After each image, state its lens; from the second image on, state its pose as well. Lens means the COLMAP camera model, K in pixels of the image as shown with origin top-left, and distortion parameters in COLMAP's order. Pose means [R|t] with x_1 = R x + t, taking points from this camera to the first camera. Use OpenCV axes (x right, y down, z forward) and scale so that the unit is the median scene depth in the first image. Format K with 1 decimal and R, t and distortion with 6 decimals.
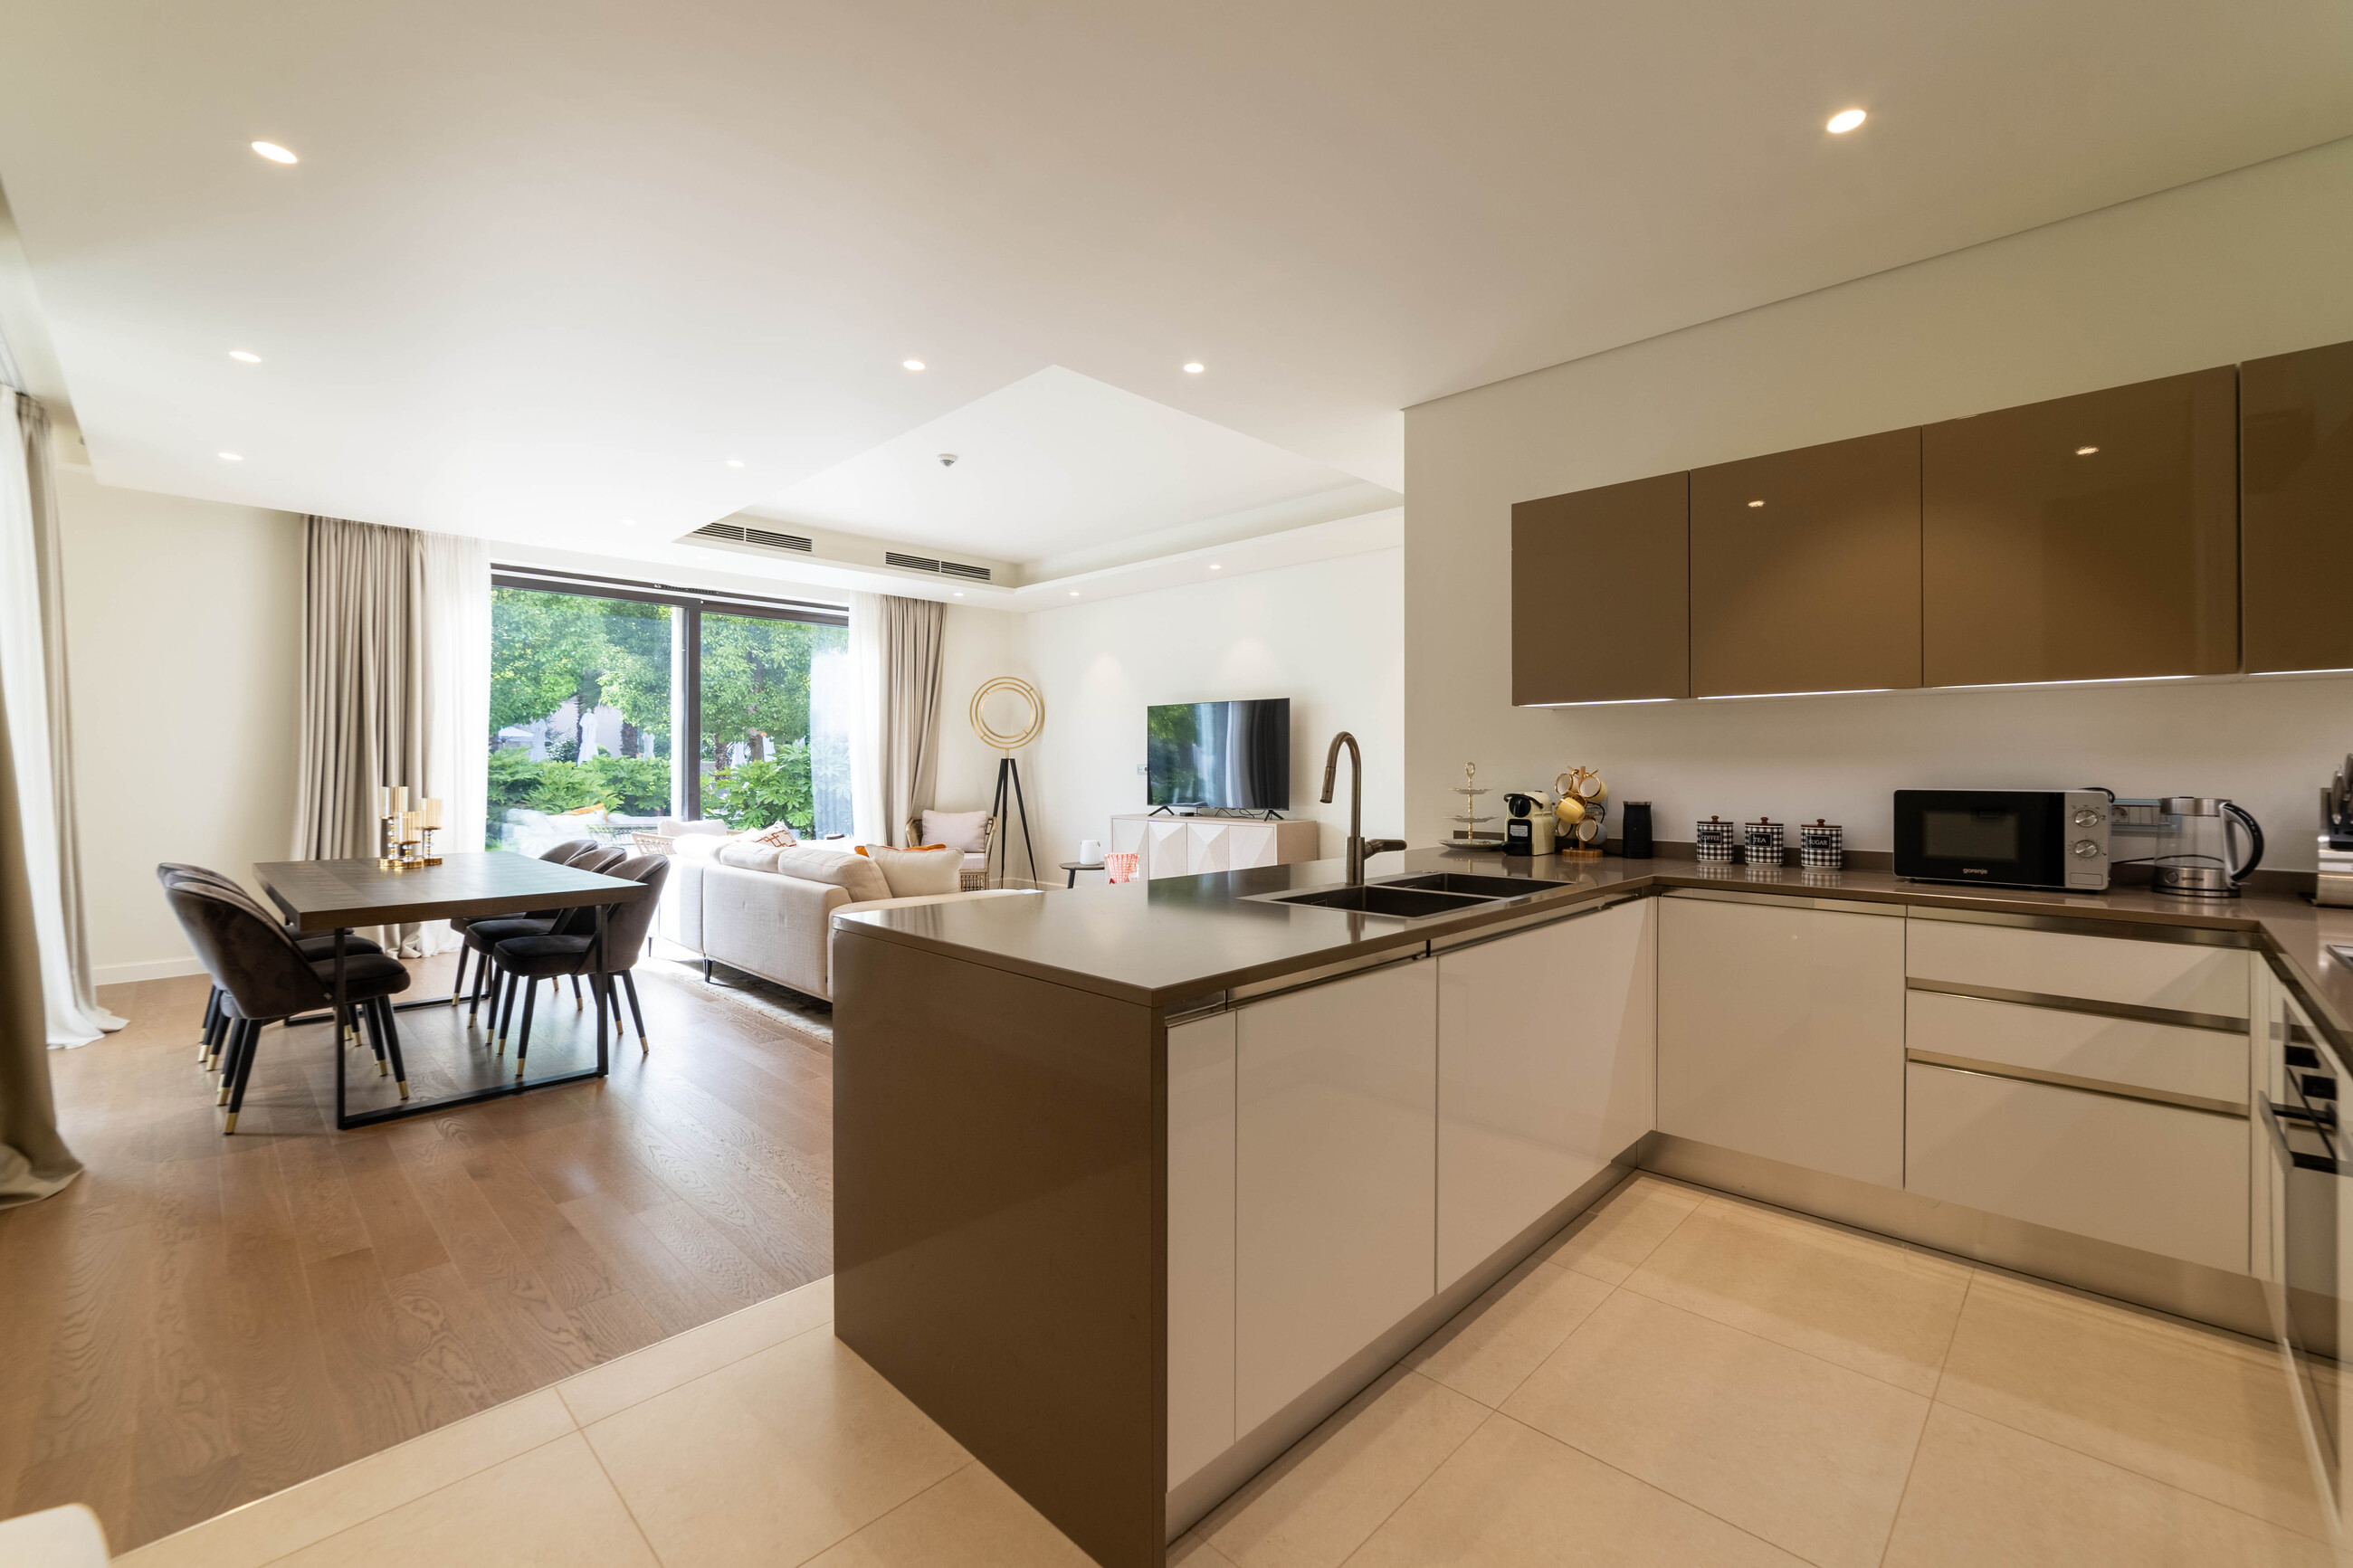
lens RADIAL K [[965.0, 0, 1176.7], [0, 965.0, 768.4], [0, 0, 1]] dist [-0.000350, -0.000056]
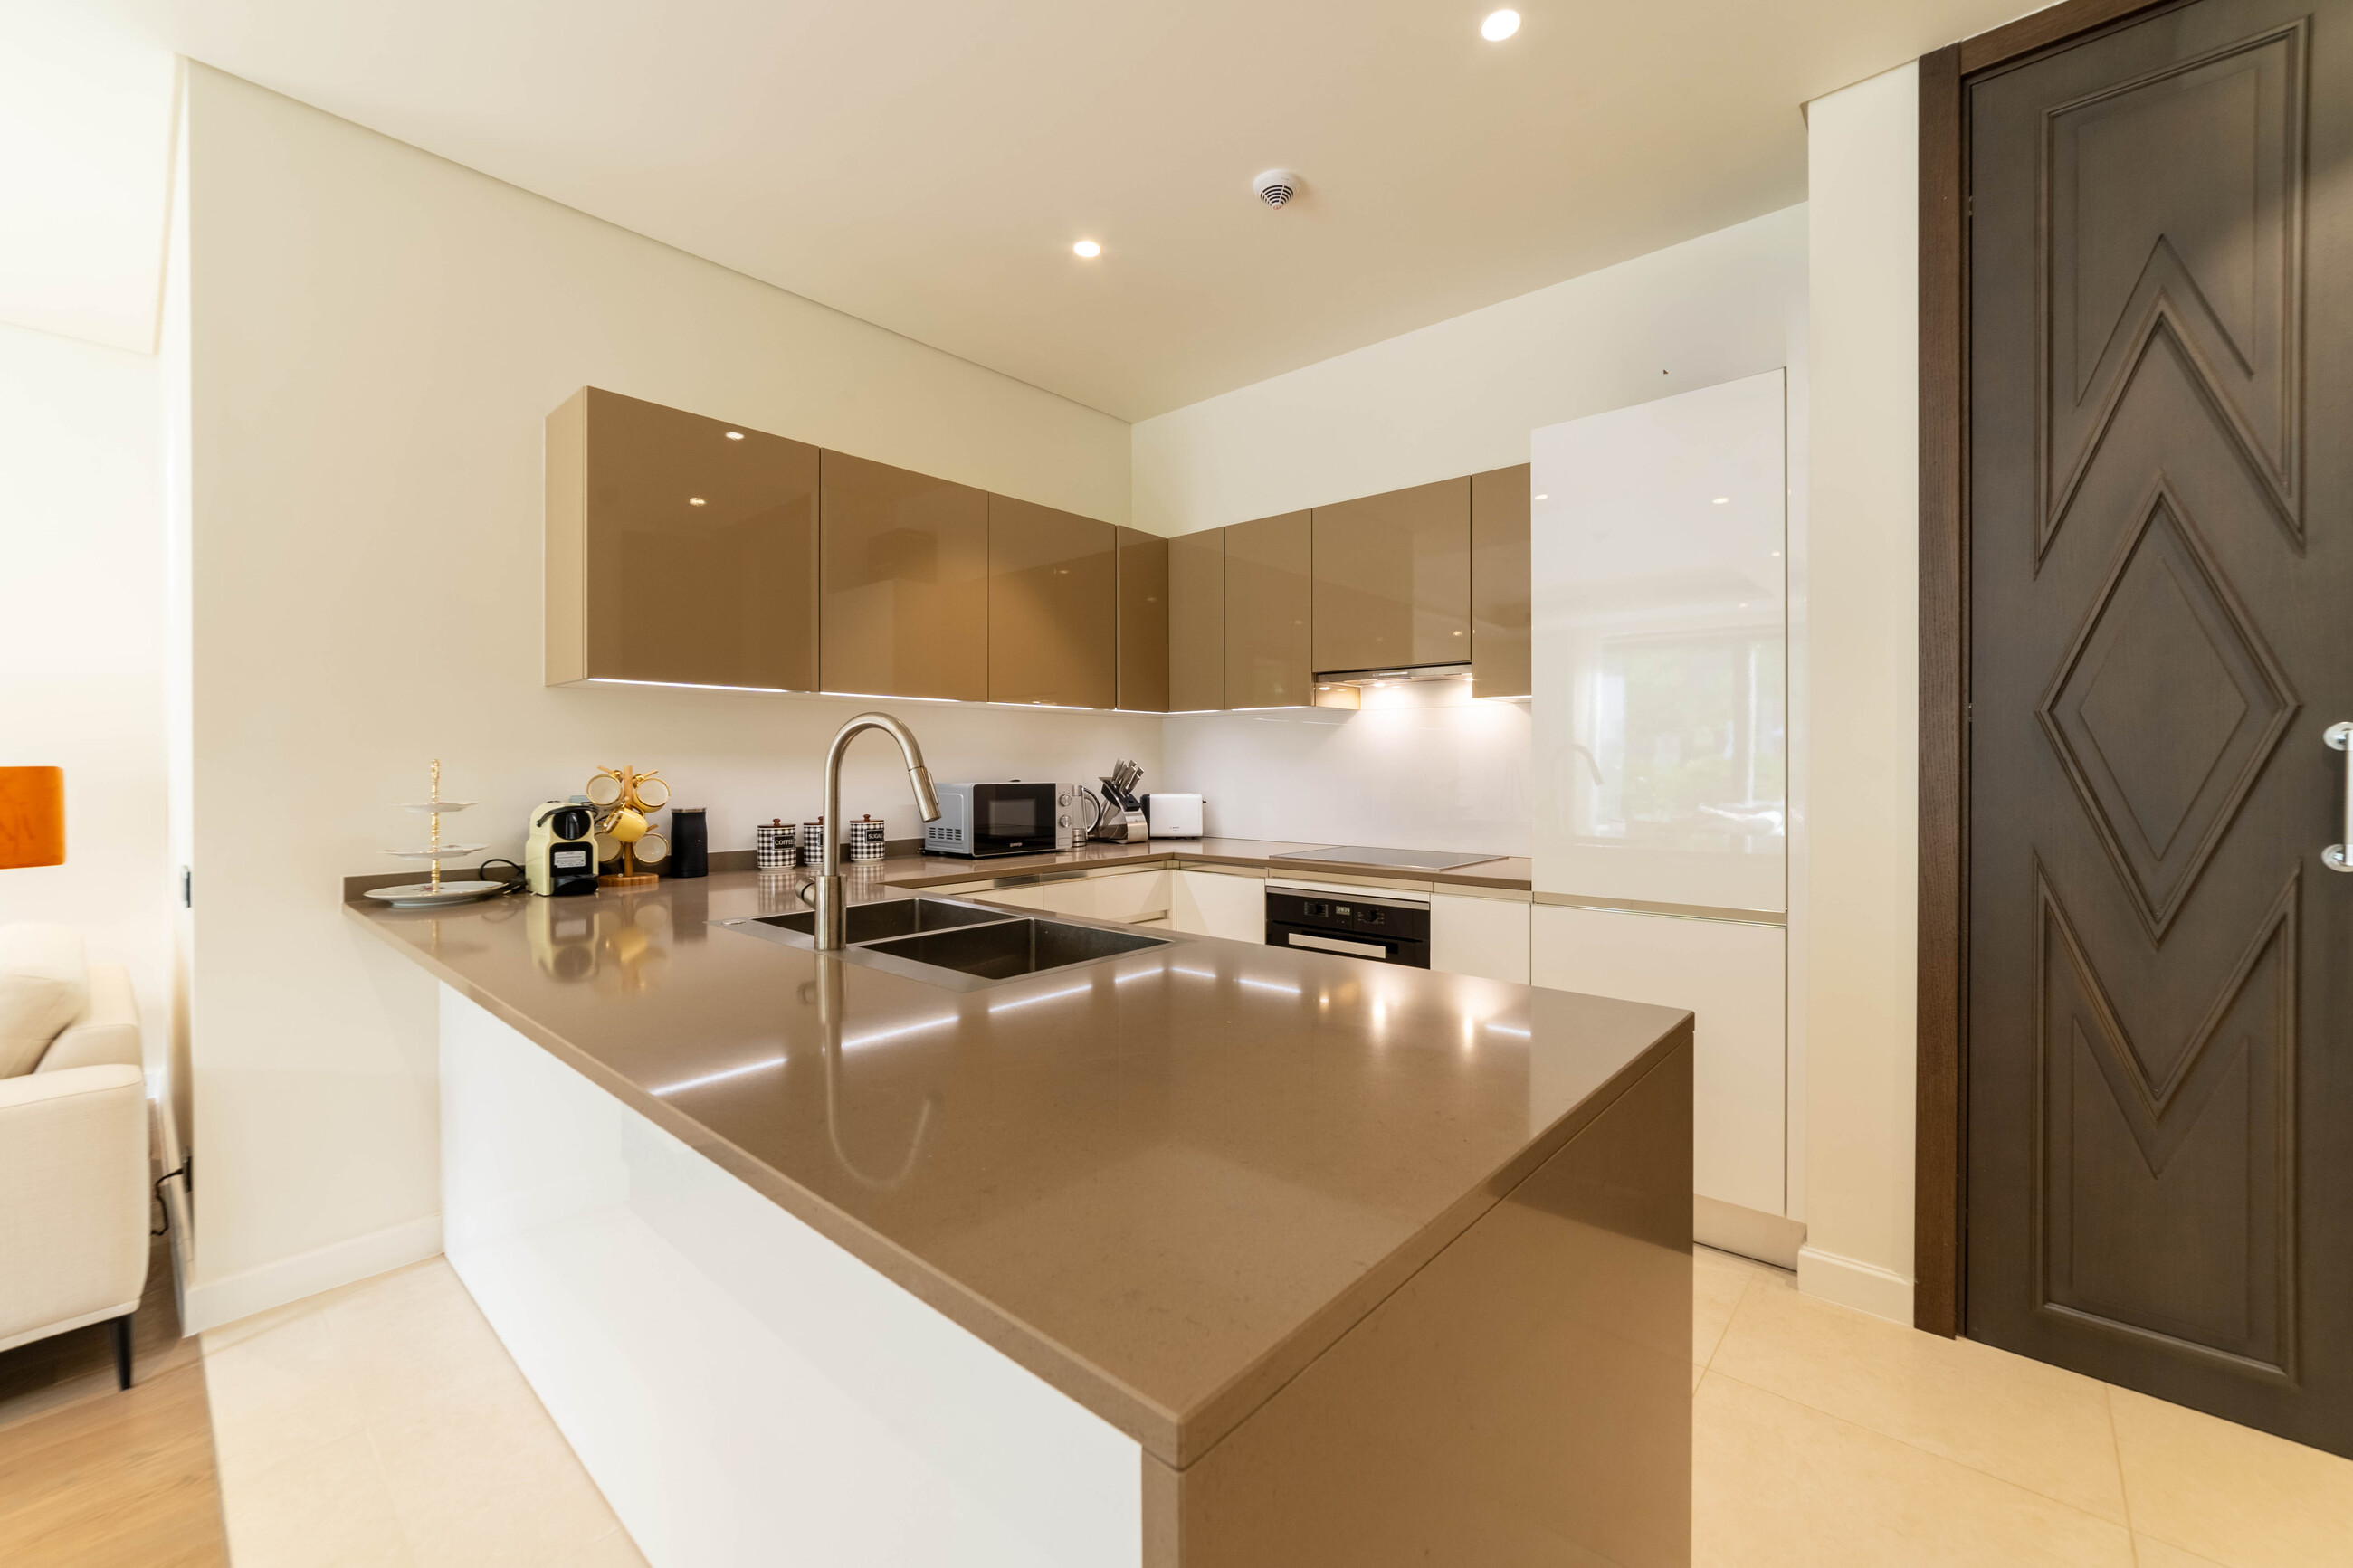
lens RADIAL K [[965.0, 0, 1176.7], [0, 965.0, 768.4], [0, 0, 1]] dist [-0.000350, -0.000056]
pose [[-0.036837, -0.005342, 0.999307, -0.364959], [0.004138, 0.999976, 0.005498, -0.002754], [-0.999313, 0.004337, -0.036814, 0.612775]]
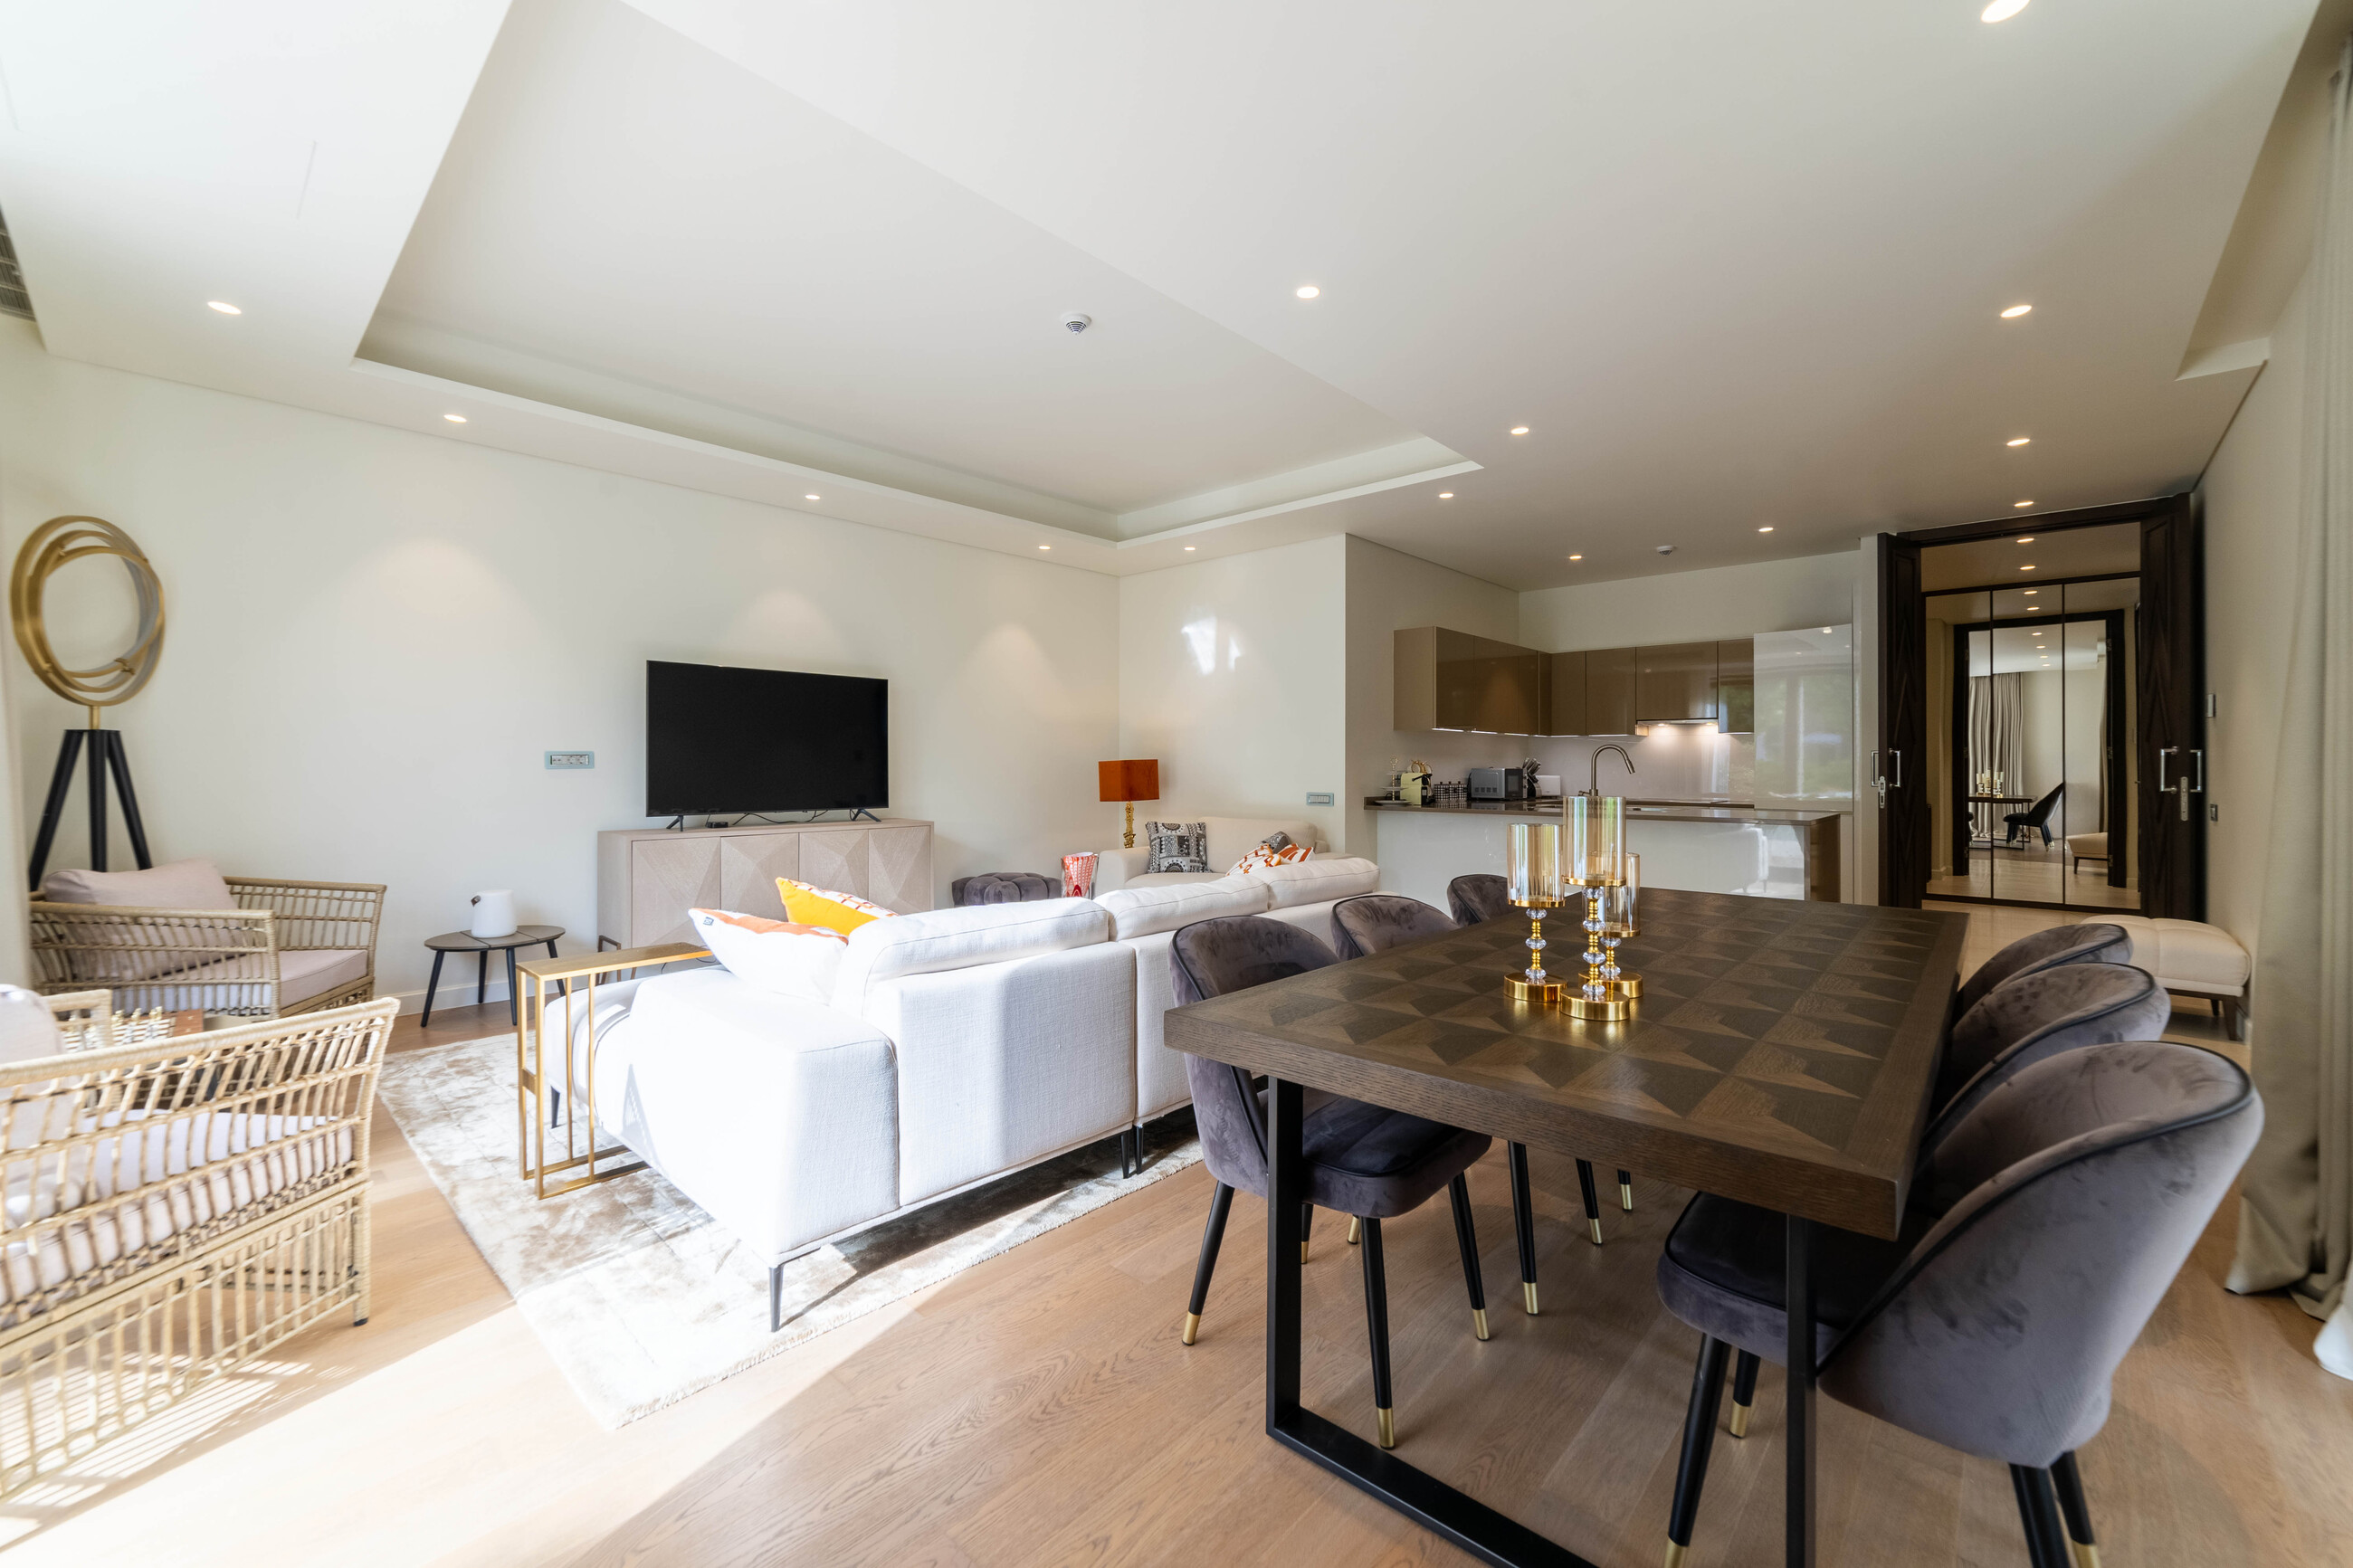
lens RADIAL K [[965.0, 0, 1176.7], [0, 965.0, 768.4], [0, 0, 1]] dist [-0.000350, -0.000056]
pose [[-0.030249, -0.002363, 0.999540, -1.651248], [0.000359, 0.999997, 0.002375, 0.014078], [-0.999542, 0.000431, -0.030249, 1.630770]]
